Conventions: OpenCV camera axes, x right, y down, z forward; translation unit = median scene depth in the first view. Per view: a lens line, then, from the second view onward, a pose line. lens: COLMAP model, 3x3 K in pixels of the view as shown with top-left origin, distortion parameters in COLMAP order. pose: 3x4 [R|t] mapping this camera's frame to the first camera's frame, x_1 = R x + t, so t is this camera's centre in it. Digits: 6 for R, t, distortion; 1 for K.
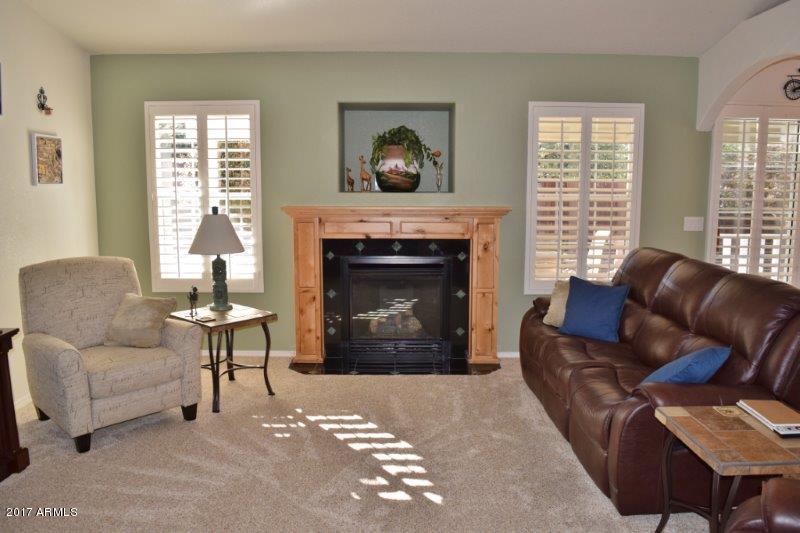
lens RADIAL K [[625.5, 0, 399.7], [0, 625.5, 266.3], [0, 0, 1]] dist [-0.104559, 0.023895]
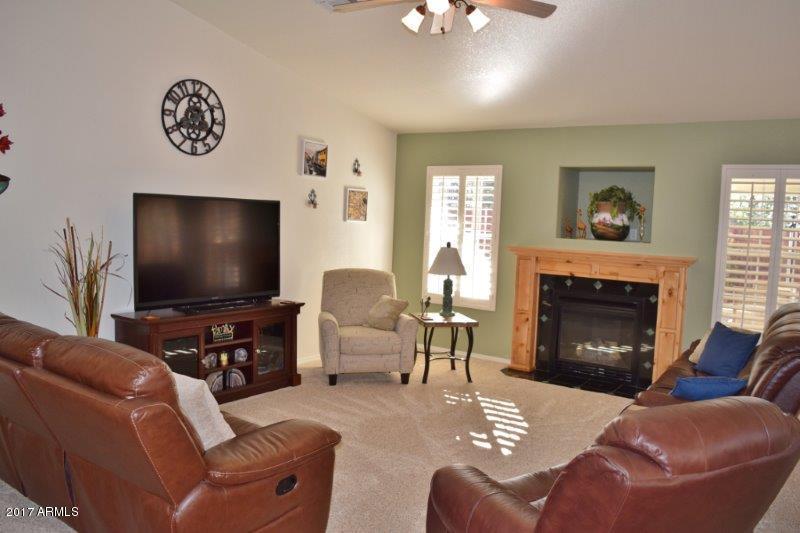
lens RADIAL K [[625.5, 0, 401.9], [0, 625.5, 267.3], [0, 0, 1]] dist [-0.104559, 0.023895]
pose [[0.816141, 0.075577, -0.572889, 0.415238], [-0.117351, 0.992428, -0.036255, 0.024322], [0.565811, 0.096819, 0.818831, -0.213607]]
